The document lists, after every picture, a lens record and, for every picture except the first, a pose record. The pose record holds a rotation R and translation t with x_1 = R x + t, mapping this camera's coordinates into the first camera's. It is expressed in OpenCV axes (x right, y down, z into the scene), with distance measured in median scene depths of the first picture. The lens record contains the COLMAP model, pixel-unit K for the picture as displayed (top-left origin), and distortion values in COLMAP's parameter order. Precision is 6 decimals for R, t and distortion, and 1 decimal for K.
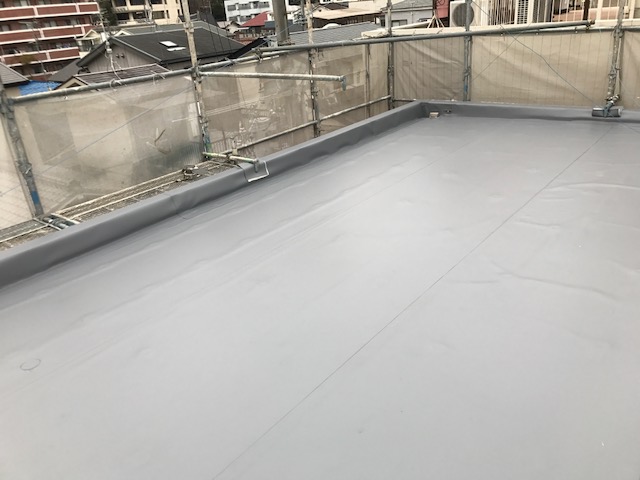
lens RADIAL K [[537.8, 0, 320.0], [0, 537.8, 240.0], [0, 0, 1]] dist [0.009954, 0.005669]
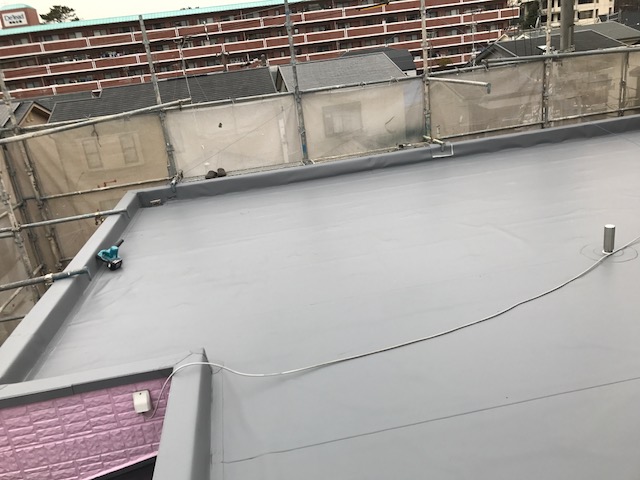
lens RADIAL K [[537.8, 0, 320.0], [0, 537.8, 240.0], [0, 0, 1]] dist [0.009954, 0.005669]
pose [[0.749602, 0.211902, -0.627053, 0.368711], [-0.212850, 0.974220, 0.074772, 0.037560], [0.626731, 0.077418, 0.775380, -0.158453]]
